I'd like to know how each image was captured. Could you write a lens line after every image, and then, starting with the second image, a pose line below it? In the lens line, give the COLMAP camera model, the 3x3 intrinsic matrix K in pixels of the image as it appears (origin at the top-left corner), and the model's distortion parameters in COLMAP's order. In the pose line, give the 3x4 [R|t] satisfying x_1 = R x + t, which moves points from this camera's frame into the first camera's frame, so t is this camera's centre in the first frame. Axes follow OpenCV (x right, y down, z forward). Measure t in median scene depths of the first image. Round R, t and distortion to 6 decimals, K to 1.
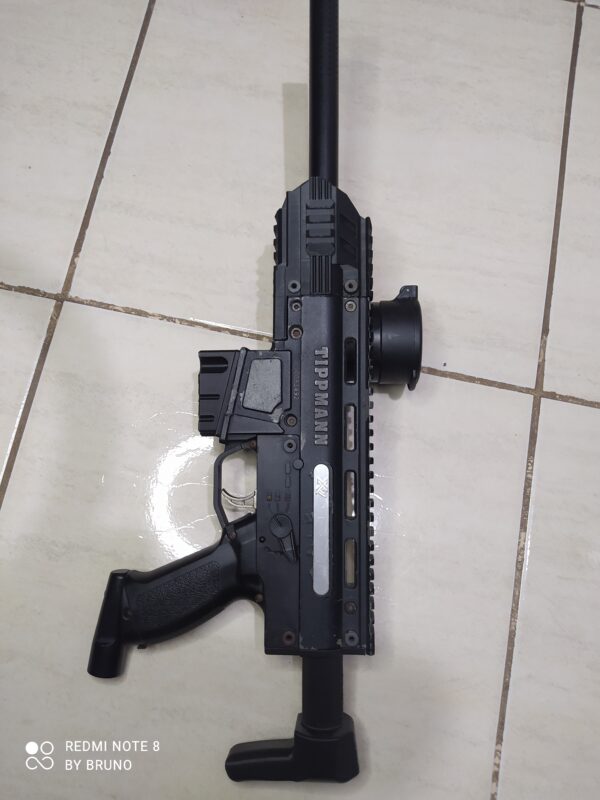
lens RADIAL K [[623.3, 0, 302.7], [0, 623.3, 400.9], [0, 0, 1]] dist [0.012632, -0.025948]
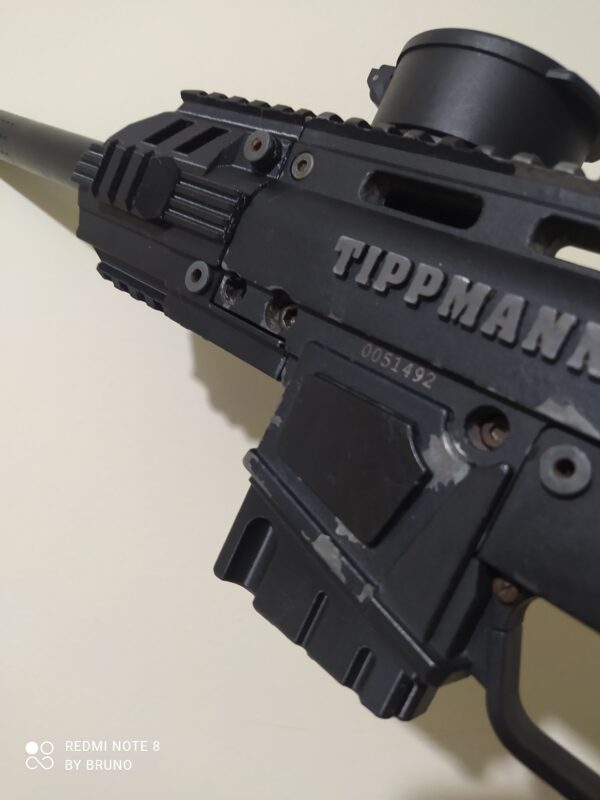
lens RADIAL K [[623.3, 0, 301.7], [0, 623.3, 397.2], [0, 0, 1]] dist [0.012632, -0.025948]
pose [[0.466580, -0.883426, -0.043147, -0.035035], [0.744812, 0.418746, -0.519526, 0.113966], [0.477030, 0.210264, 0.853365, 0.712670]]
